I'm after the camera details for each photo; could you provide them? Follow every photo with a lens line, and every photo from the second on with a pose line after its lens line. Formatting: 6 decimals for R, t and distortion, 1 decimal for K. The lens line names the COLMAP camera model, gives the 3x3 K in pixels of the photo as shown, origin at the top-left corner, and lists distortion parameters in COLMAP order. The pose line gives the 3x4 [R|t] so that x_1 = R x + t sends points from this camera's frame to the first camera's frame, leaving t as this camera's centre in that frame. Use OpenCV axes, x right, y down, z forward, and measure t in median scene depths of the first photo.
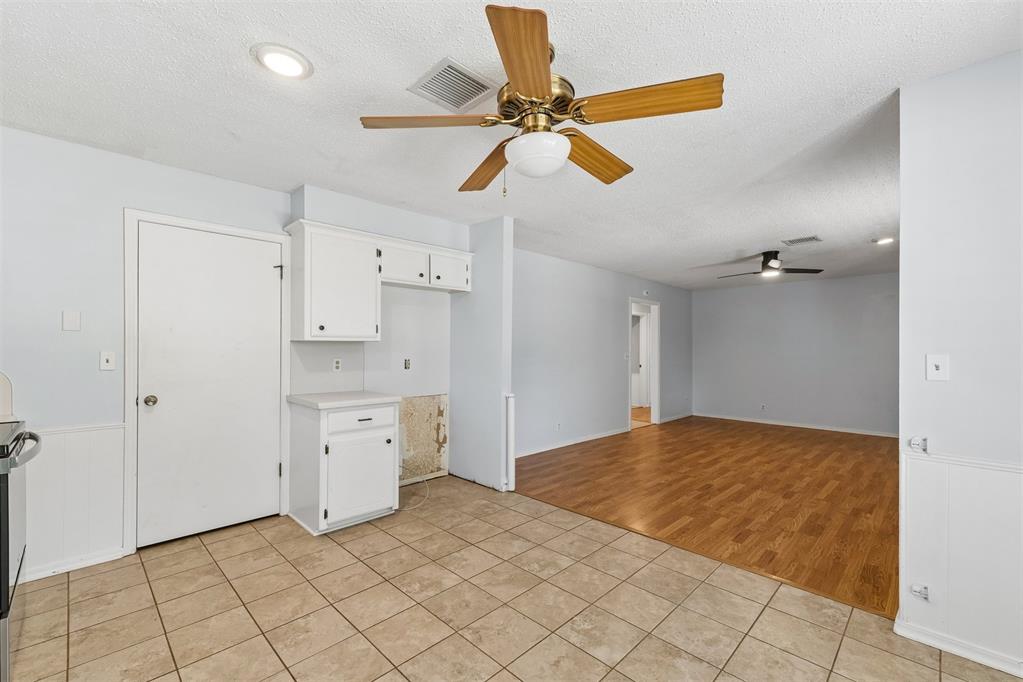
lens RADIAL K [[430.2, 0, 512.0], [0, 430.2, 356.7], [0, 0, 1]] dist [0.010696, -0.002060]
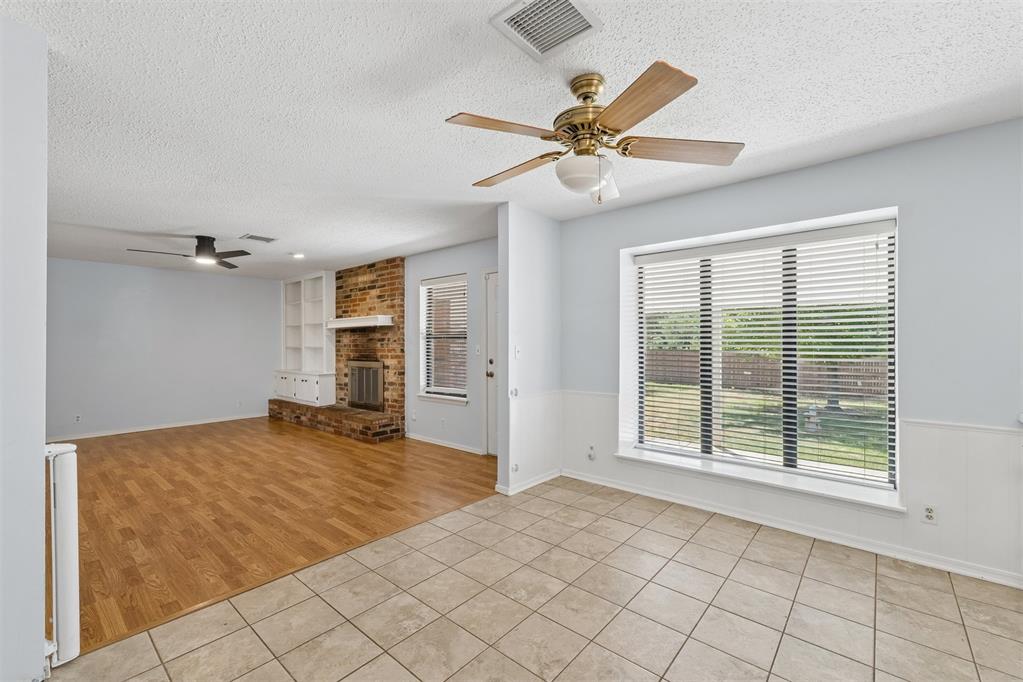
lens RADIAL K [[430.2, 0, 509.2], [0, 430.2, 337.2], [0, 0, 1]] dist [0.010696, -0.002060]
pose [[-0.063902, 0.009769, 0.997908, -0.520885], [0.020111, 0.999762, -0.008499, -0.011440], [-0.997754, 0.019526, -0.064083, 0.608357]]
